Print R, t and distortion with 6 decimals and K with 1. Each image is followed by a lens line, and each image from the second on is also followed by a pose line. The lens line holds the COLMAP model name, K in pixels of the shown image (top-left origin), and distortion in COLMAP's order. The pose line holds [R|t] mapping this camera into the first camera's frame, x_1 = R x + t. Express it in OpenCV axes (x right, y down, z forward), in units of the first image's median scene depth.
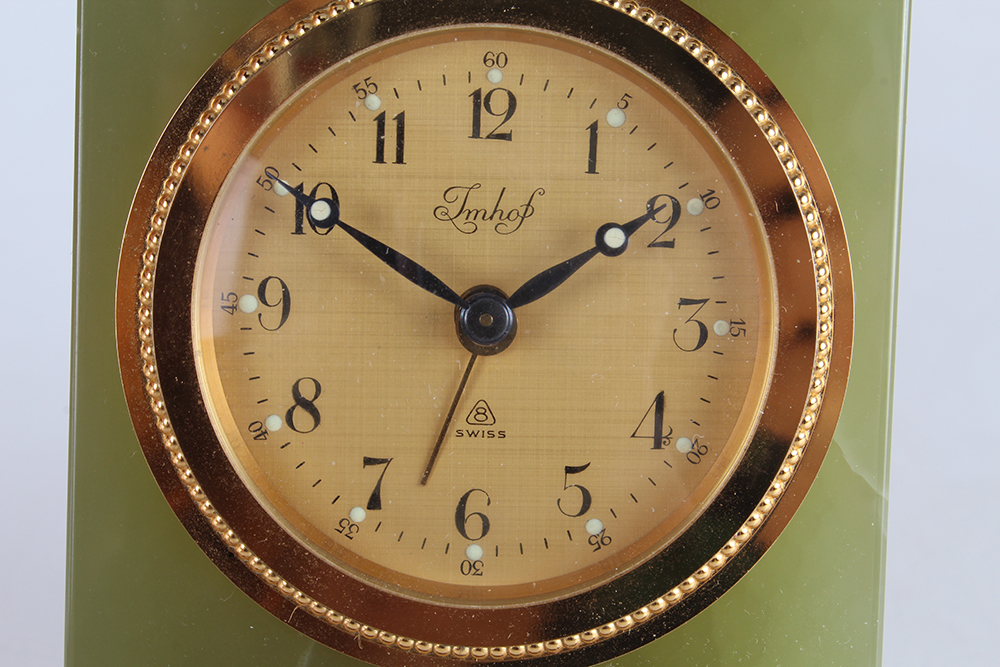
lens RADIAL K [[2154.9, 0, 497.3], [0, 2154.9, 338.5], [0, 0, 1]] dist [0.082811, 0.000000]
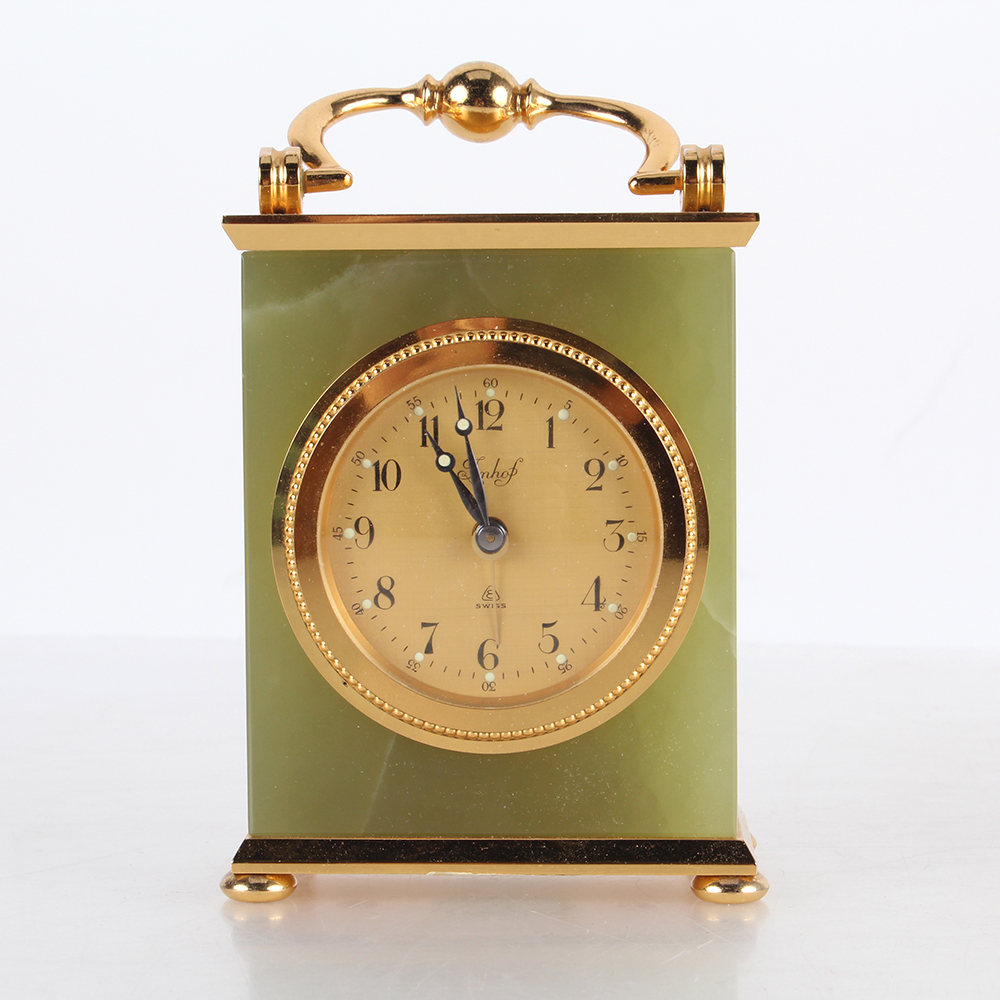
lens RADIAL K [[1901.0, 0, 503.0], [0, 1901.0, 492.4], [0, 0, 1]] dist [-0.011708, 0.000000]
pose [[0.999138, -0.039076, -0.013997, 0.026026], [0.038790, 0.999045, -0.020115, -0.013643], [0.014769, 0.019555, 0.999700, -0.476200]]
